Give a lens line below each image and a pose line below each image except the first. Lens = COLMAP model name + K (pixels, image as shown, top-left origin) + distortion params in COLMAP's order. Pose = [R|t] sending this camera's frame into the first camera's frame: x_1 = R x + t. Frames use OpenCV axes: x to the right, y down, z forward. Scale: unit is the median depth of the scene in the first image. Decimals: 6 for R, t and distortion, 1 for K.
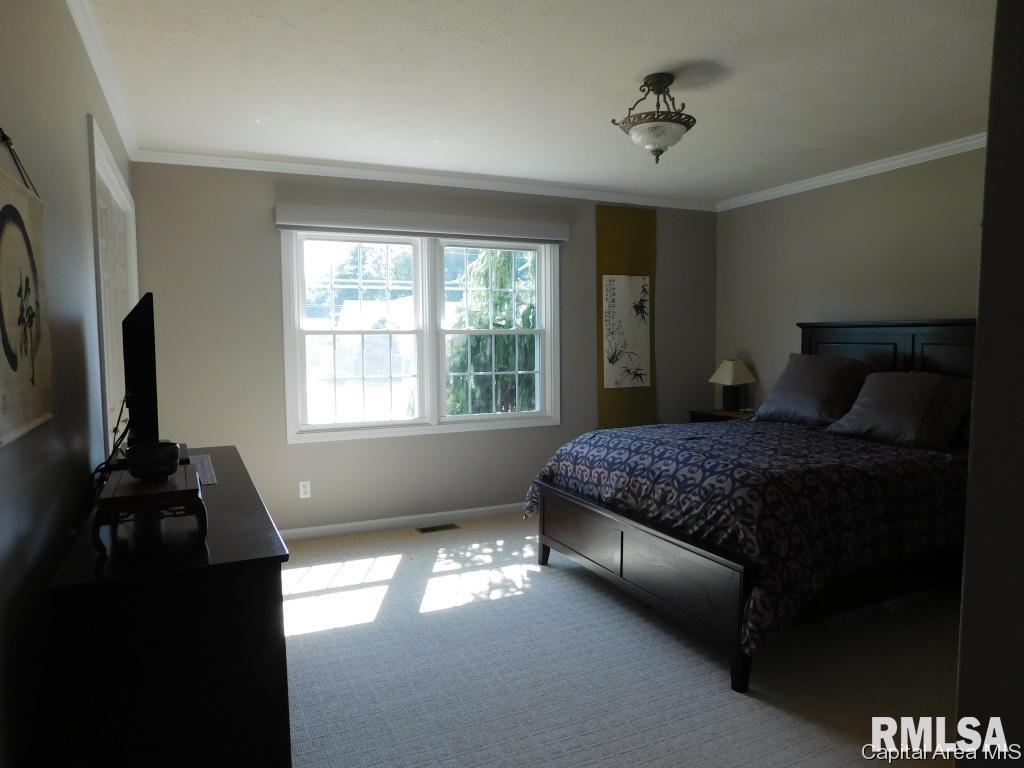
lens RADIAL K [[695.9, 0, 512.0], [0, 695.9, 384.0], [0, 0, 1]] dist [-0.002833, -0.000411]
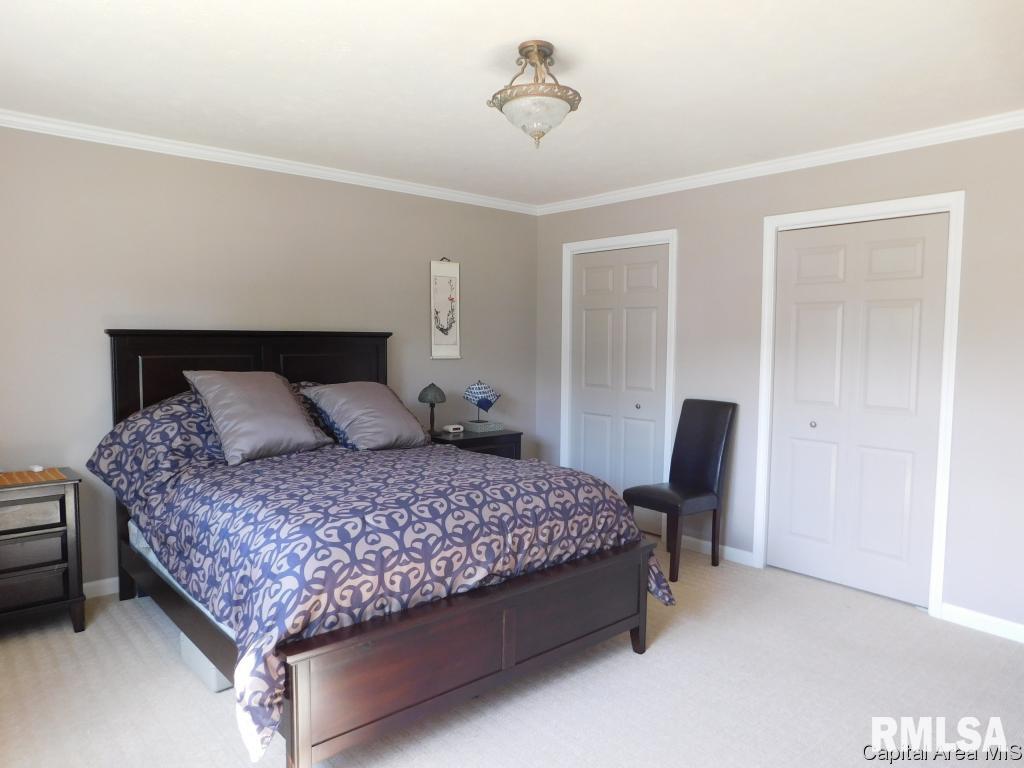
lens RADIAL K [[695.9, 0, 512.0], [0, 695.9, 384.0], [0, 0, 1]] dist [-0.002833, -0.000411]
pose [[-0.282954, -0.058854, 0.957326, -0.517146], [0.060453, 0.995037, 0.079040, -0.086164], [-0.957226, 0.080238, -0.277992, 1.101099]]
